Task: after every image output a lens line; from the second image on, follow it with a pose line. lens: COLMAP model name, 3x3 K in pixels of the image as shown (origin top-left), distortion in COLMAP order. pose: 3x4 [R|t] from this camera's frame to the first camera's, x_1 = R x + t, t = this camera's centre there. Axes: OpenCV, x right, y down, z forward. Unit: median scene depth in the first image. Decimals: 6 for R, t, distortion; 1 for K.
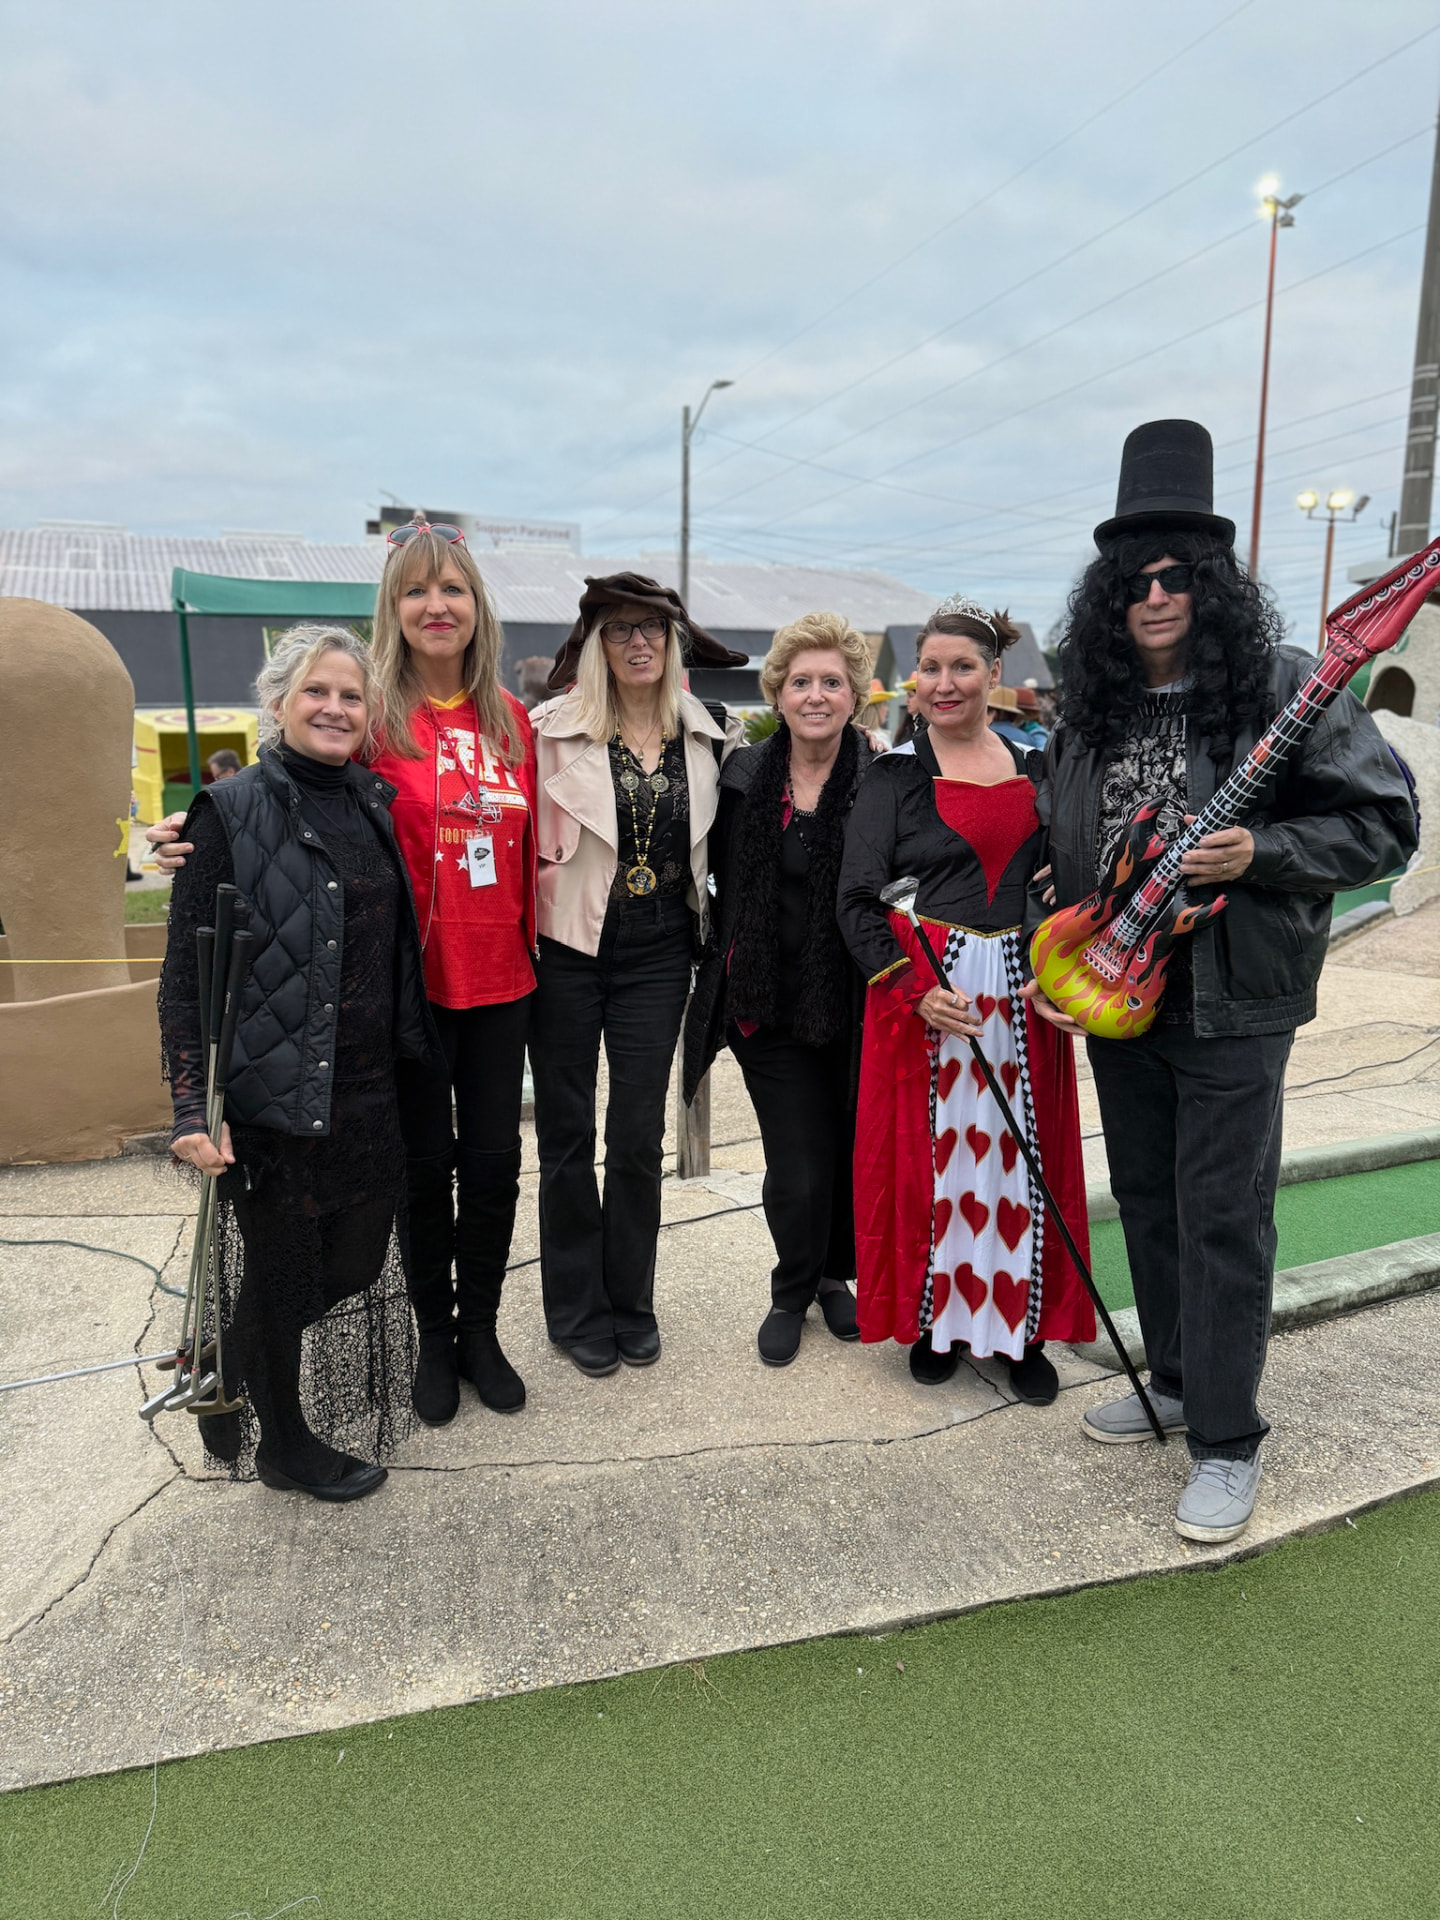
lens RADIAL K [[1420.1, 0, 725.2], [0, 1420.1, 964.0], [0, 0, 1]] dist [0.036575, -0.021420]
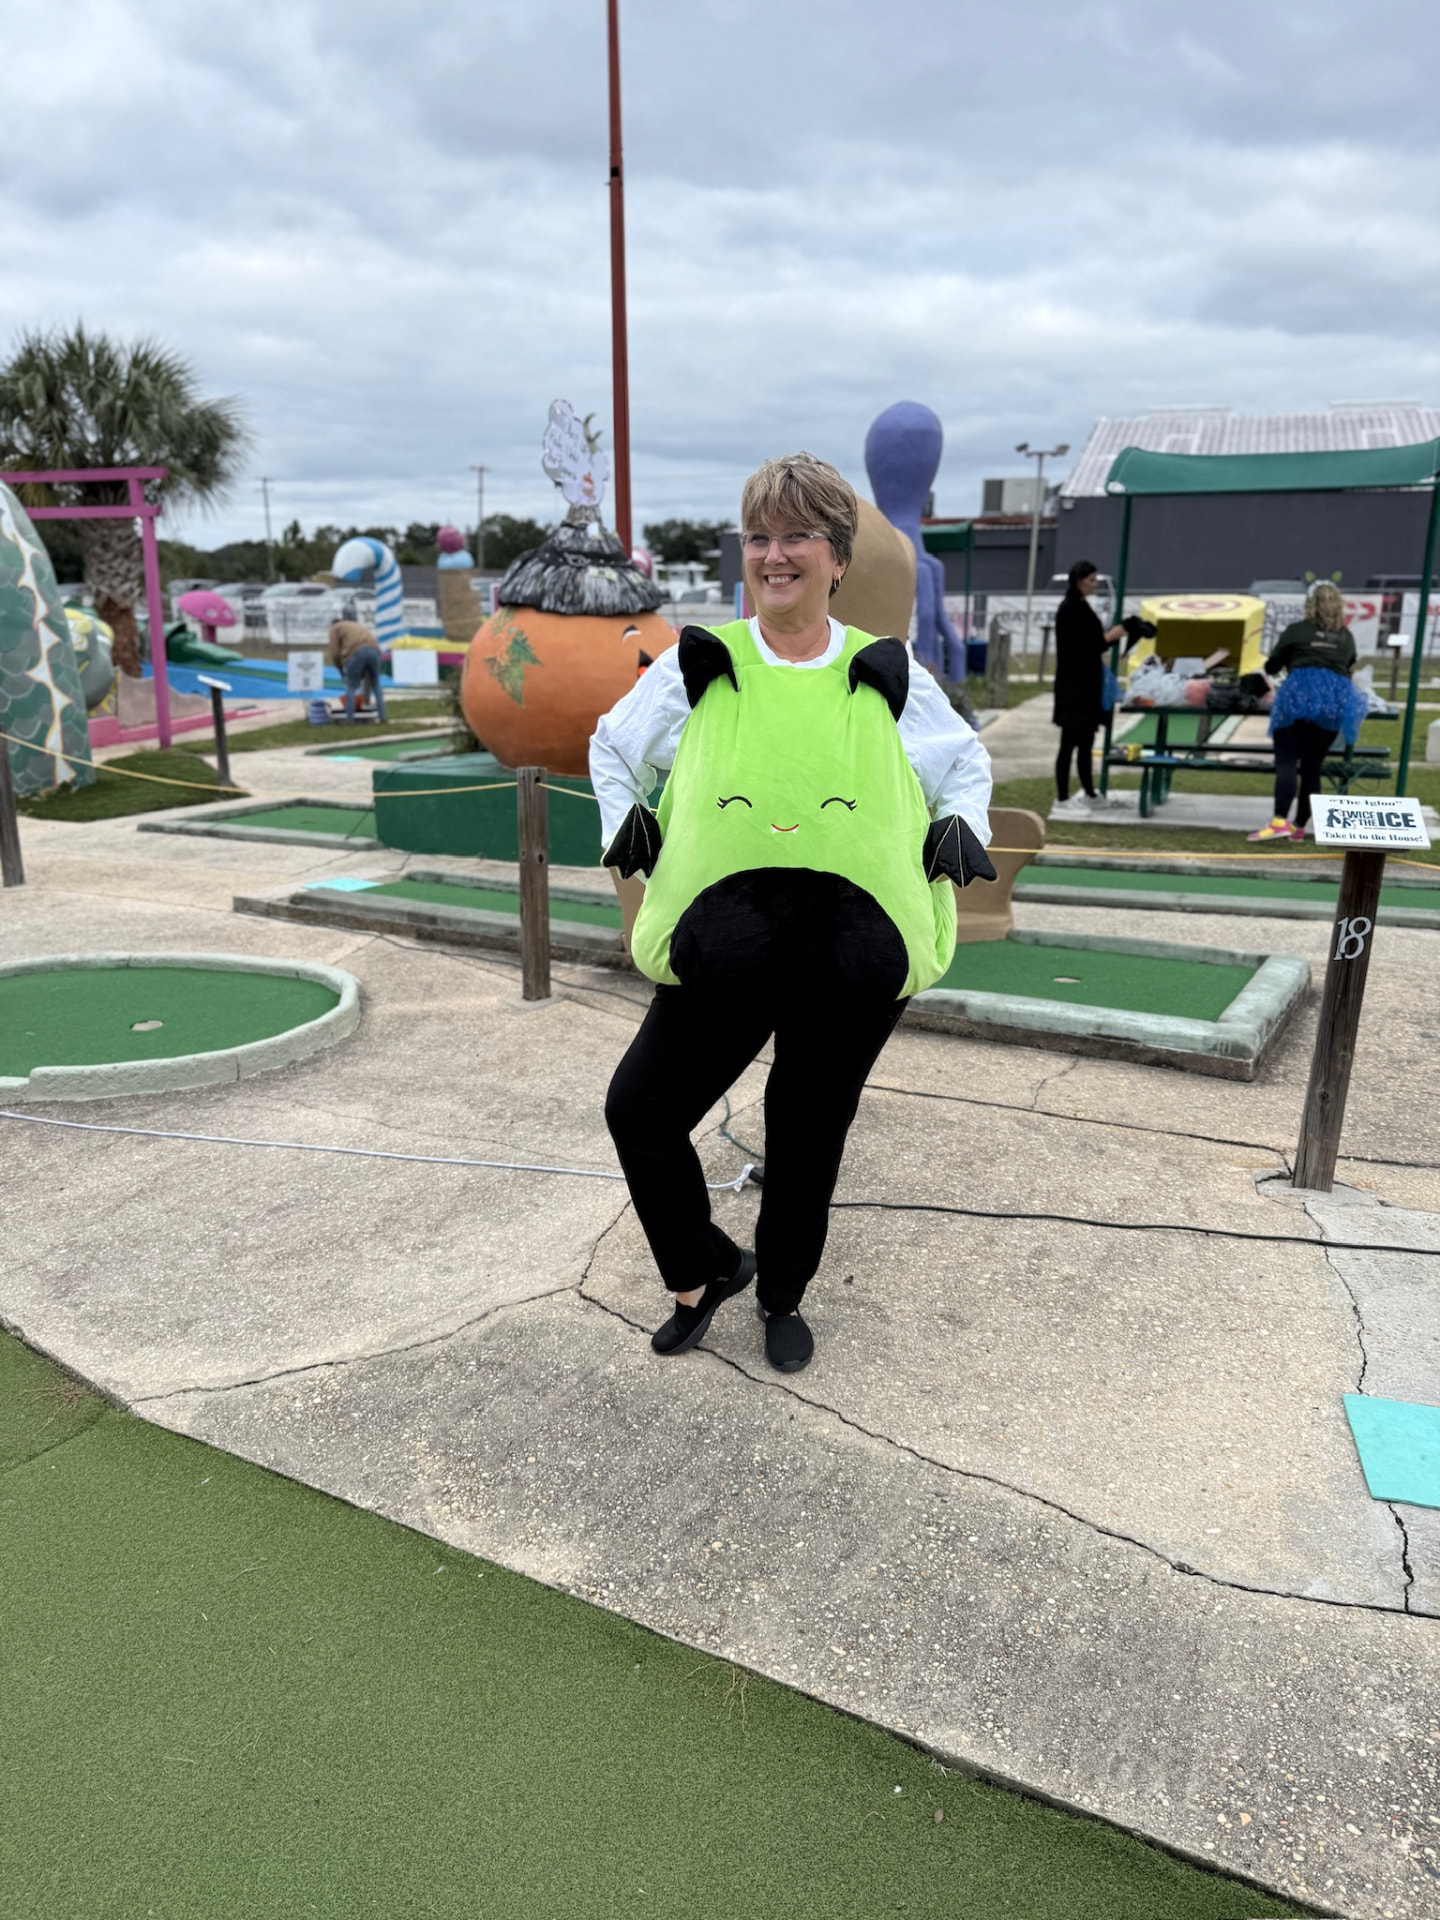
lens RADIAL K [[1420.1, 0, 721.5], [0, 1420.1, 950.4], [0, 0, 1]] dist [0.036575, -0.021420]
pose [[0.713893, 0.185021, -0.675370, 0.467963], [-0.139790, 0.982704, 0.121454, -0.062007], [0.686160, 0.007705, 0.727410, 0.314820]]
